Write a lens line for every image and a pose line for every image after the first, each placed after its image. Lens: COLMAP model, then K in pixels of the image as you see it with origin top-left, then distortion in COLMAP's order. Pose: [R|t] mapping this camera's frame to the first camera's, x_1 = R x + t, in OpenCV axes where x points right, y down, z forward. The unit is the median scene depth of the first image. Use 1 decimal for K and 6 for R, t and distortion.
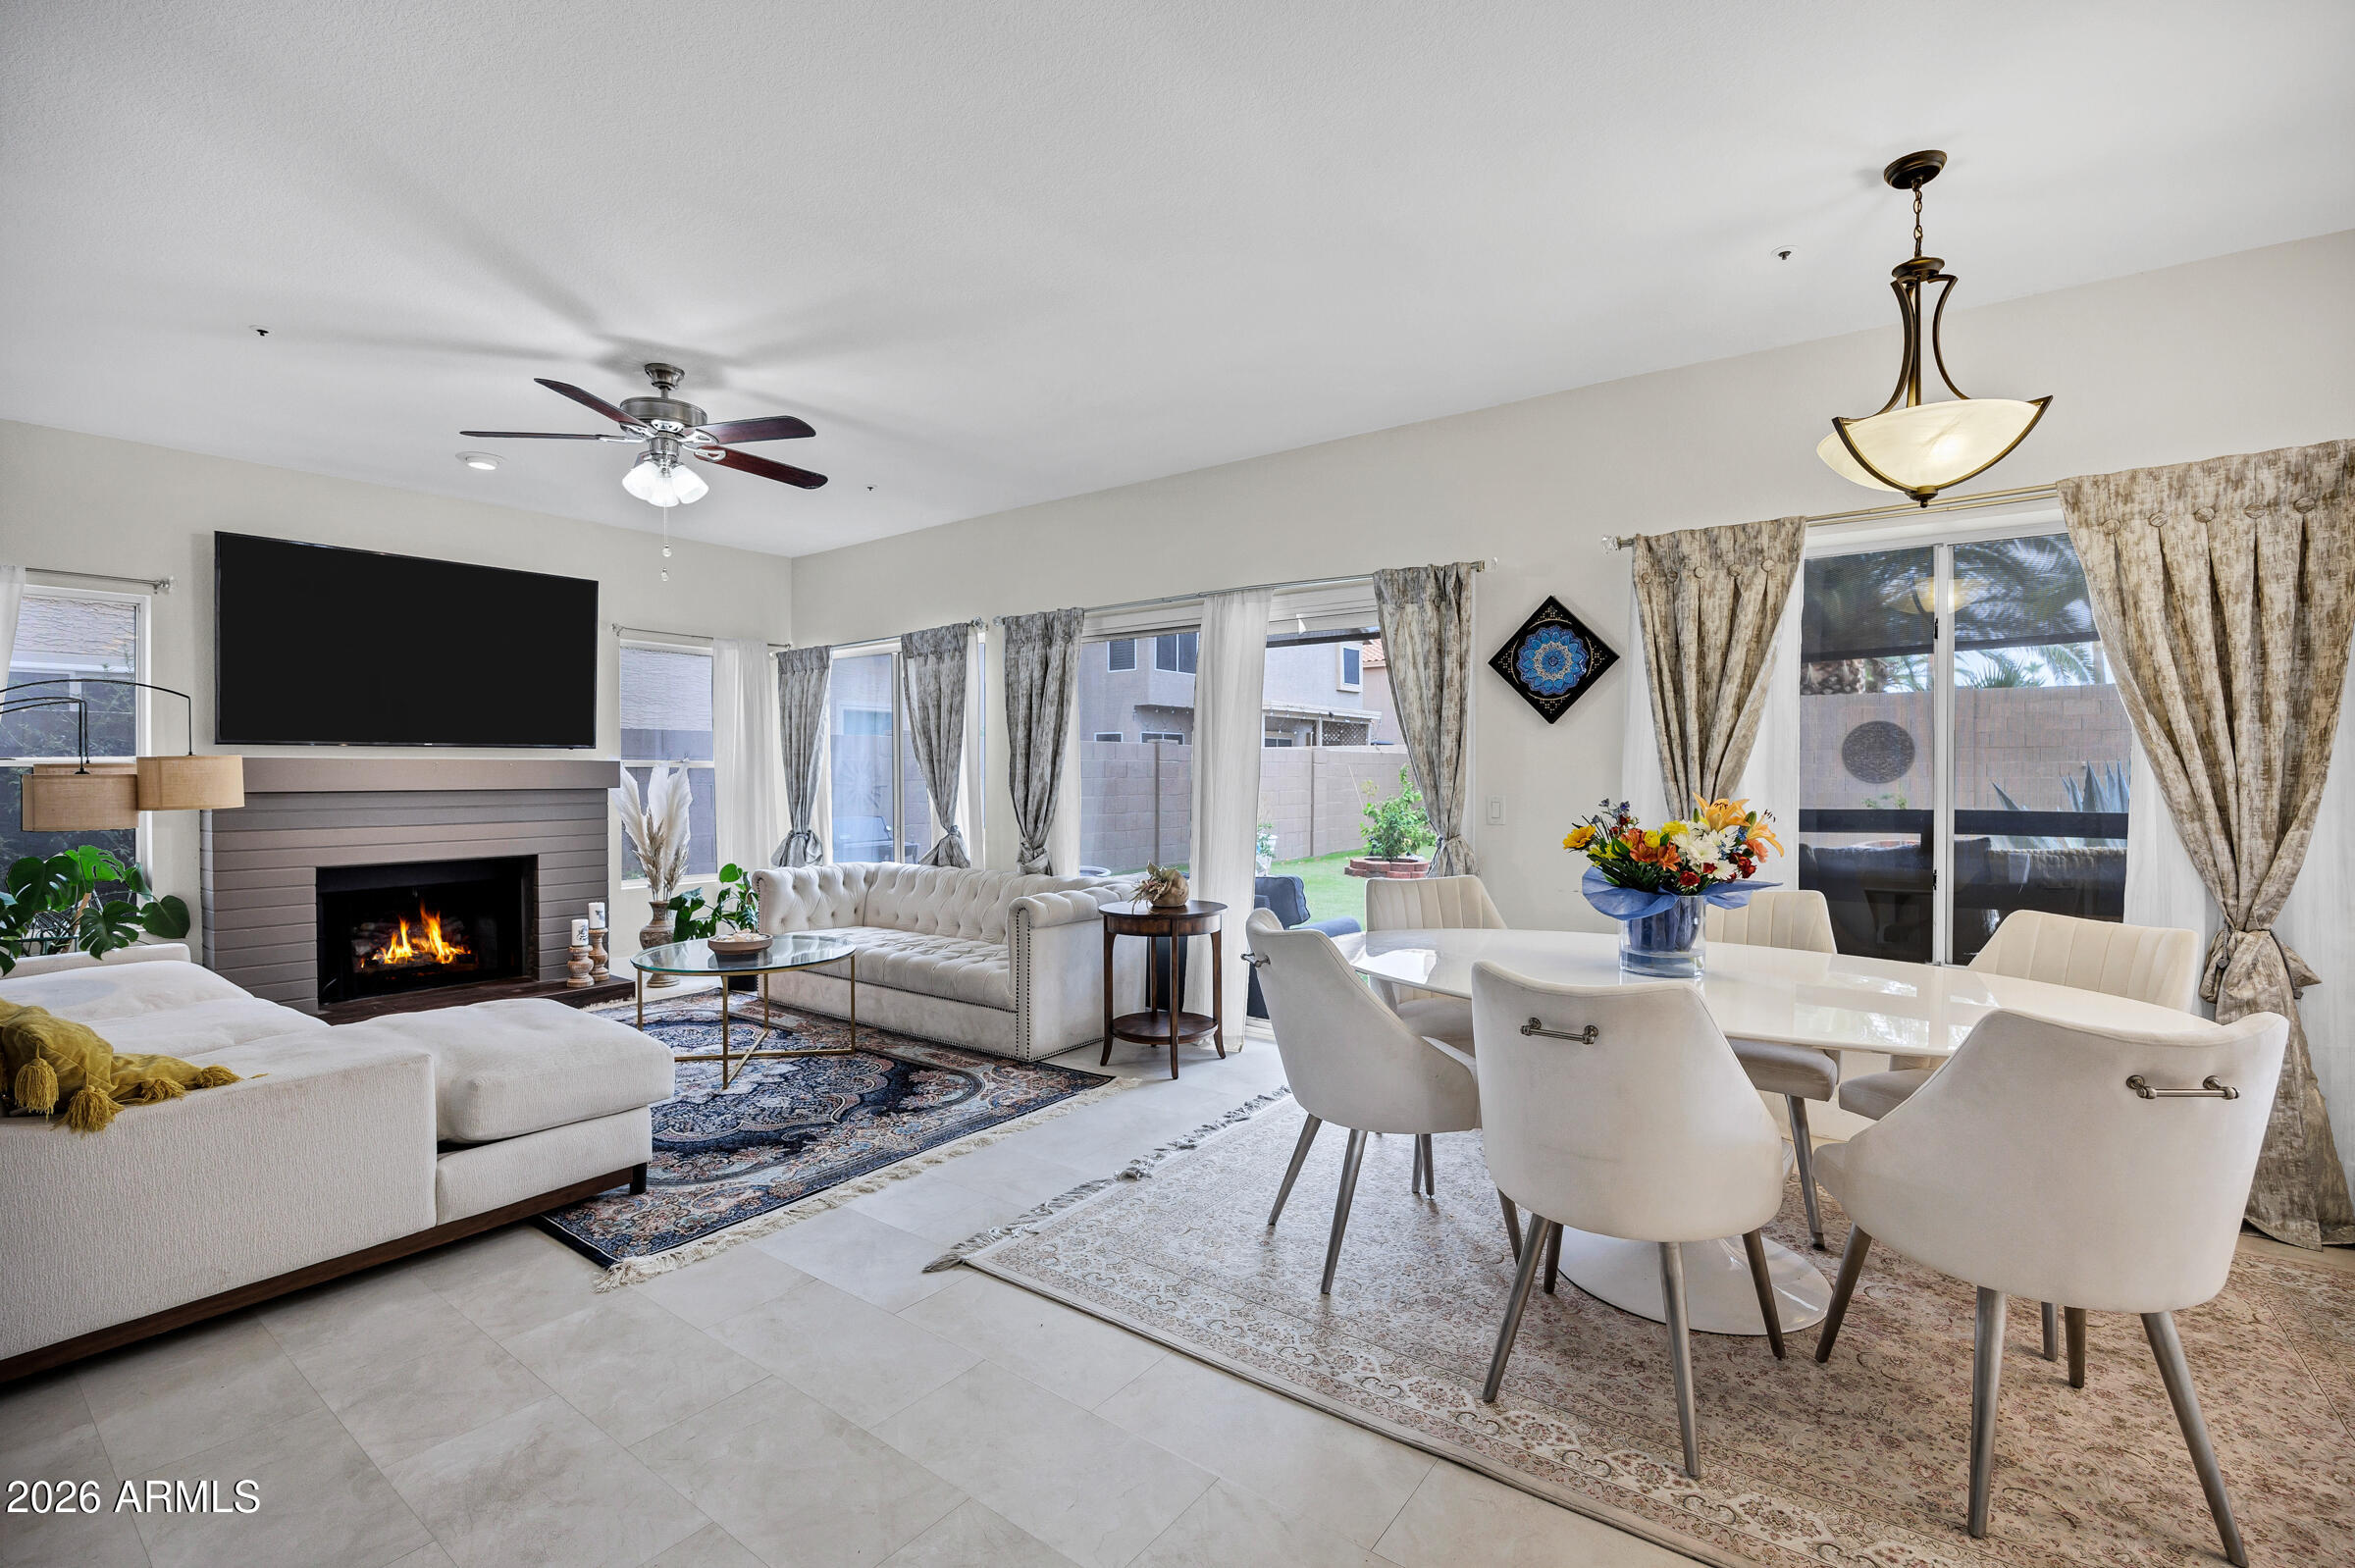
lens RADIAL K [[1032.5, 0, 1177.5], [0, 1032.5, 784.0], [0, 0, 1]] dist [-0.018799, -0.000385]
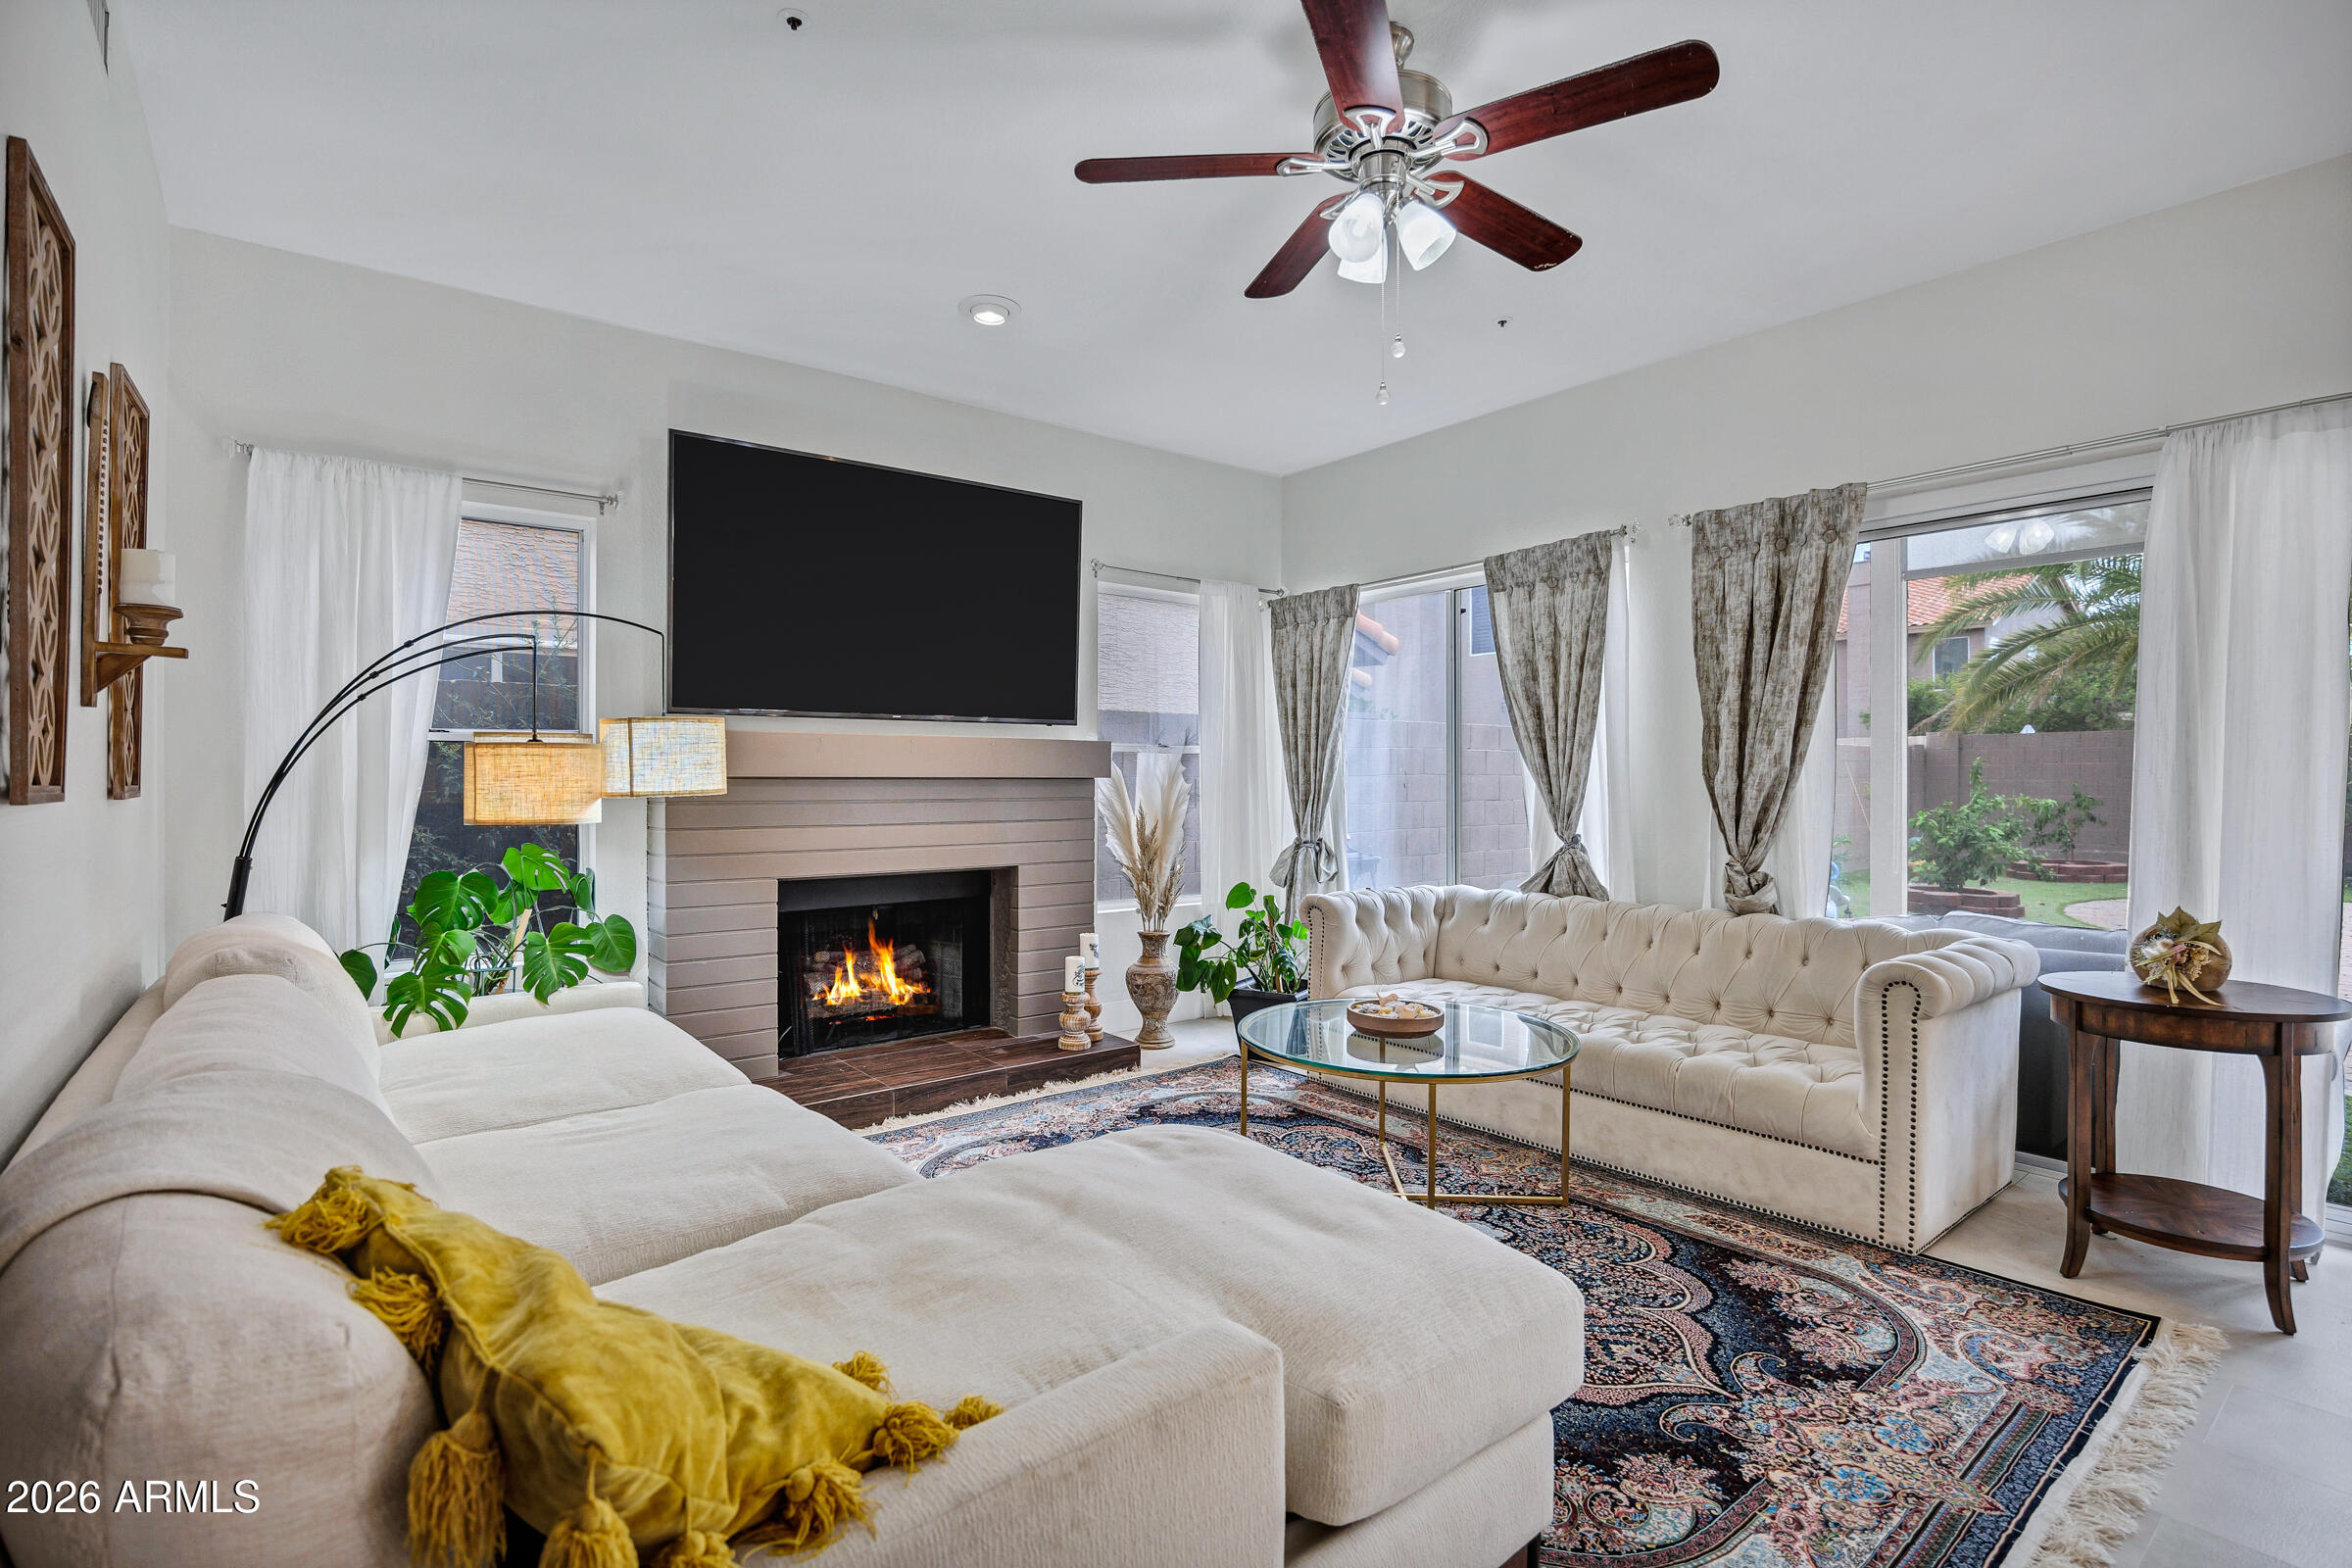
lens RADIAL K [[1116.1, 0, 1176.0], [0, 1116.1, 784.0], [0, 0, 1]] dist [-0.013263, -0.000082]
pose [[0.965738, 0.002861, -0.259502, -0.312167], [-0.004616, 0.999970, -0.006155, 0.014103], [0.259477, 0.007142, 0.965723, 0.255028]]
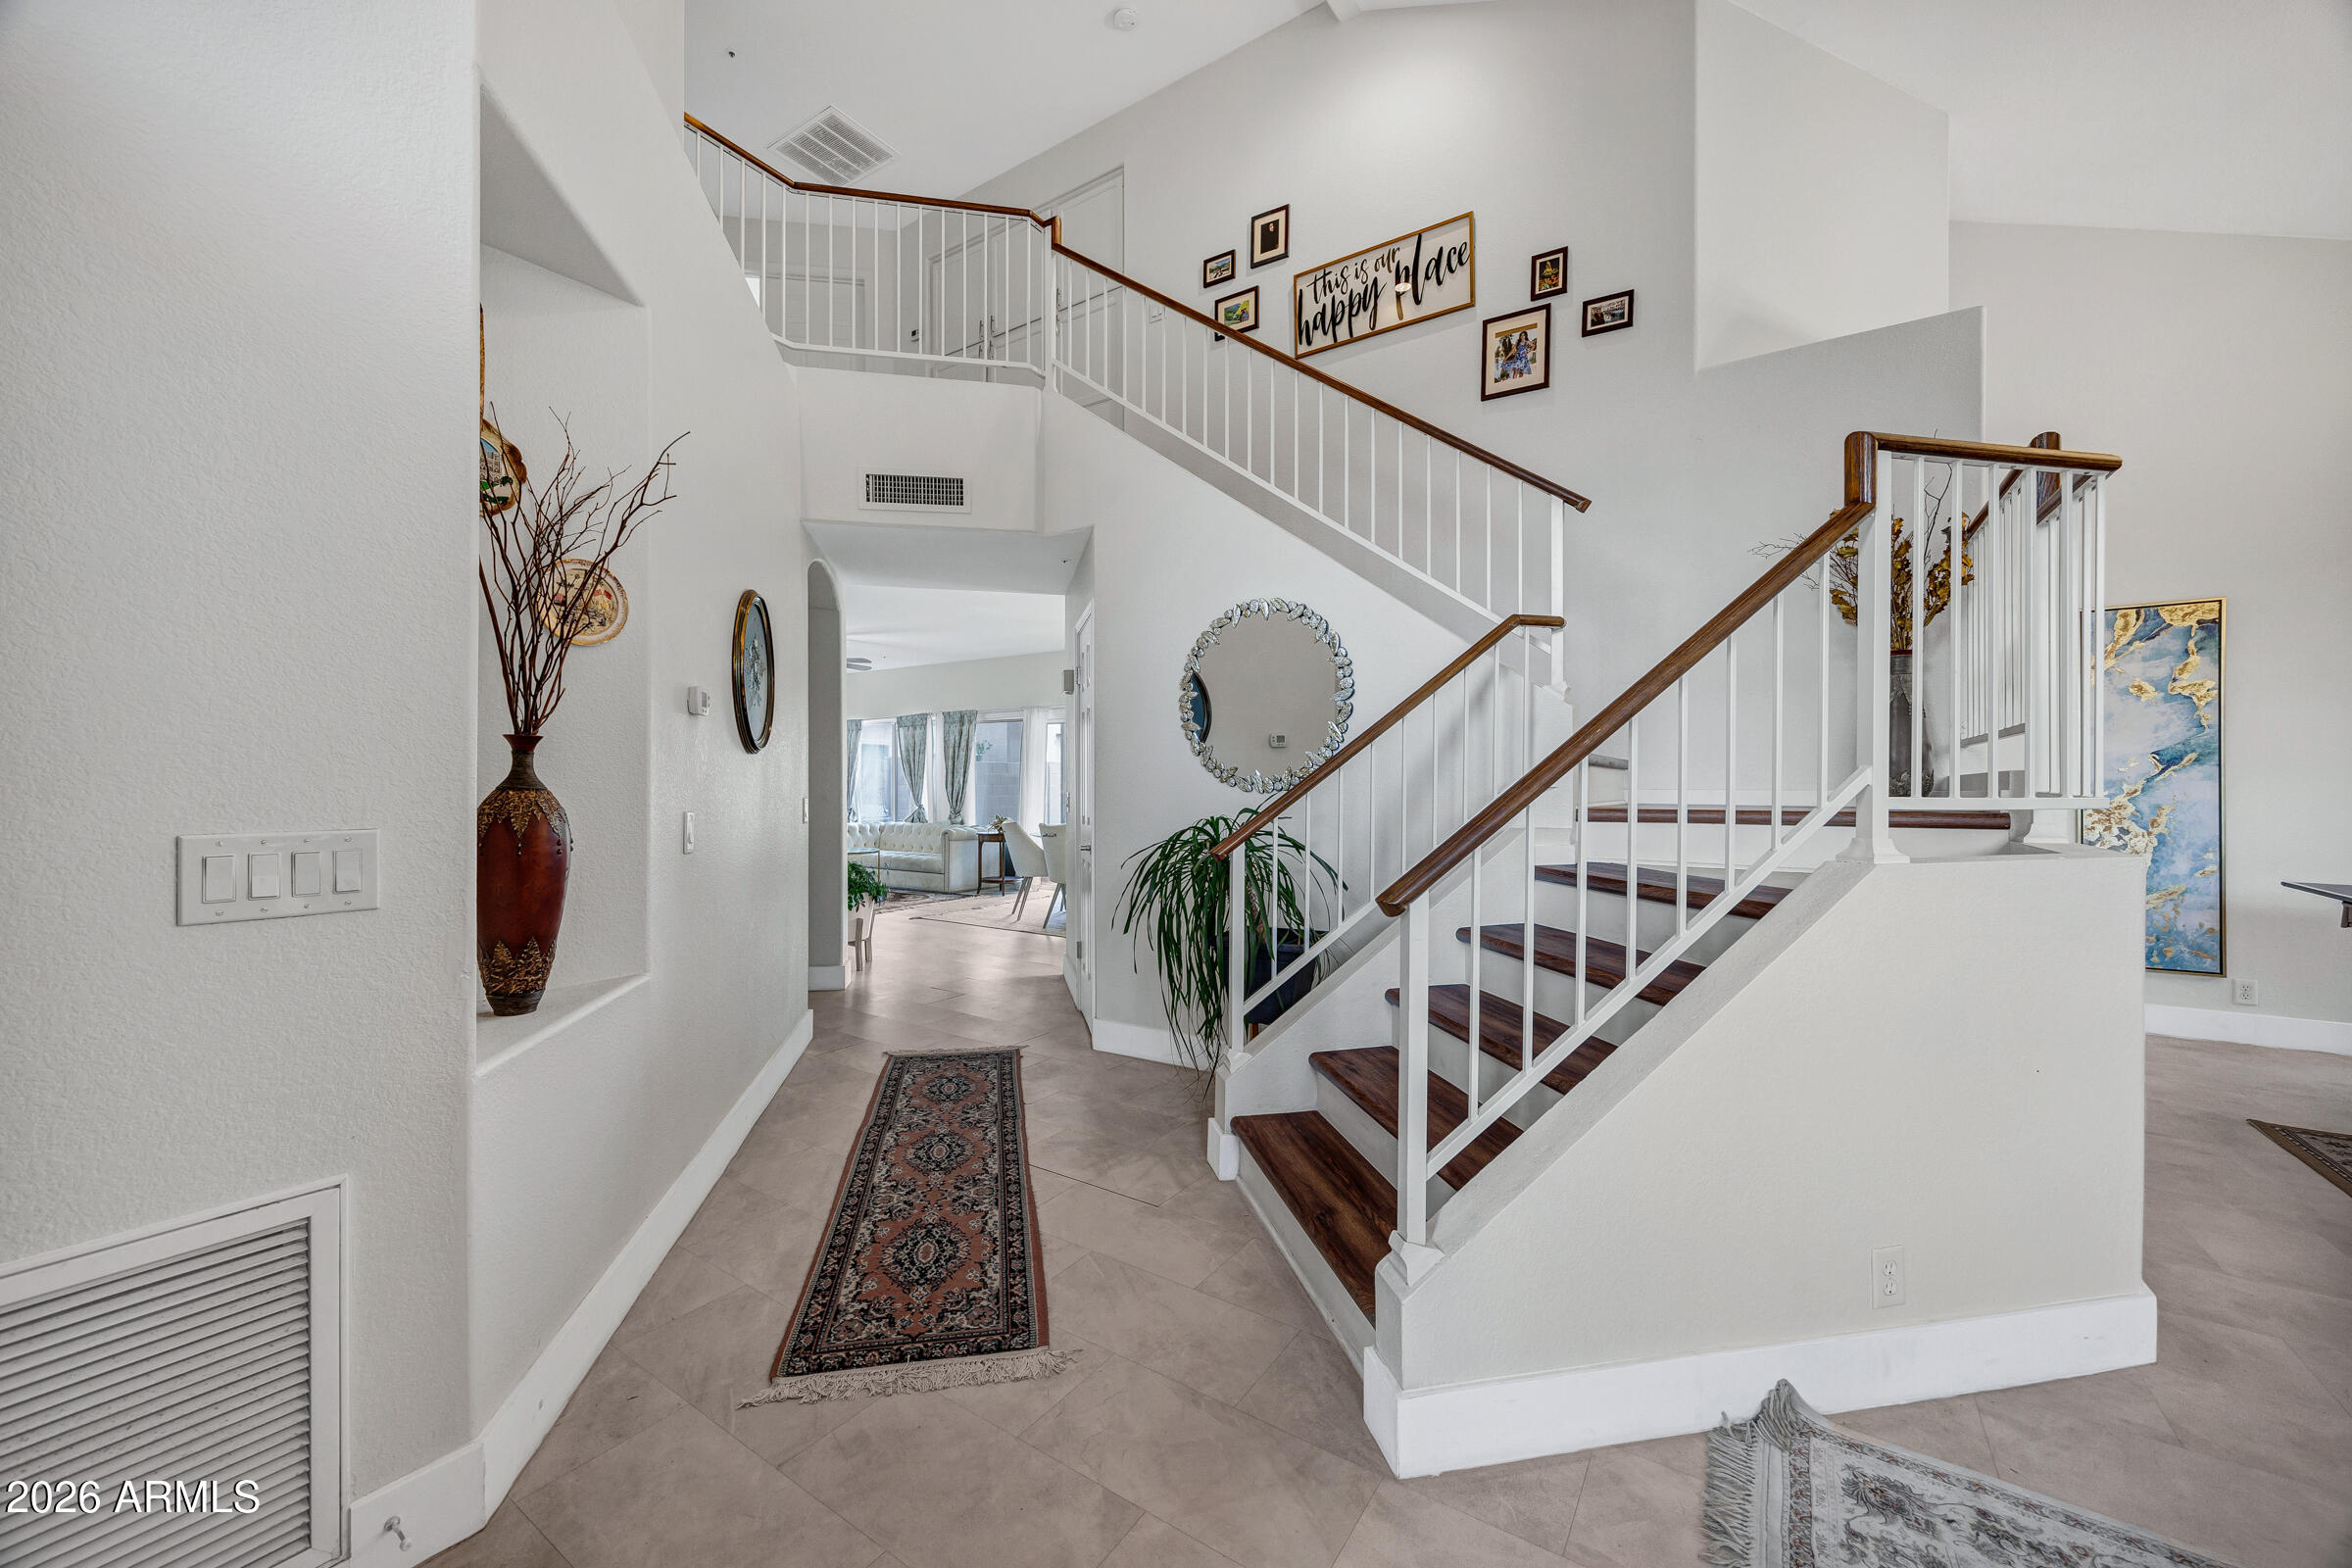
lens RADIAL K [[931.6, 0, 1161.4], [0, 931.6, 781.4], [0, 0, 1]] dist [0.000608, -0.000025]
pose [[0.999492, 0.001188, 0.031863, 0.257427], [-0.000848, 0.999943, -0.010661, 0.013281], [-0.031874, 0.010629, 0.999435, -1.108721]]
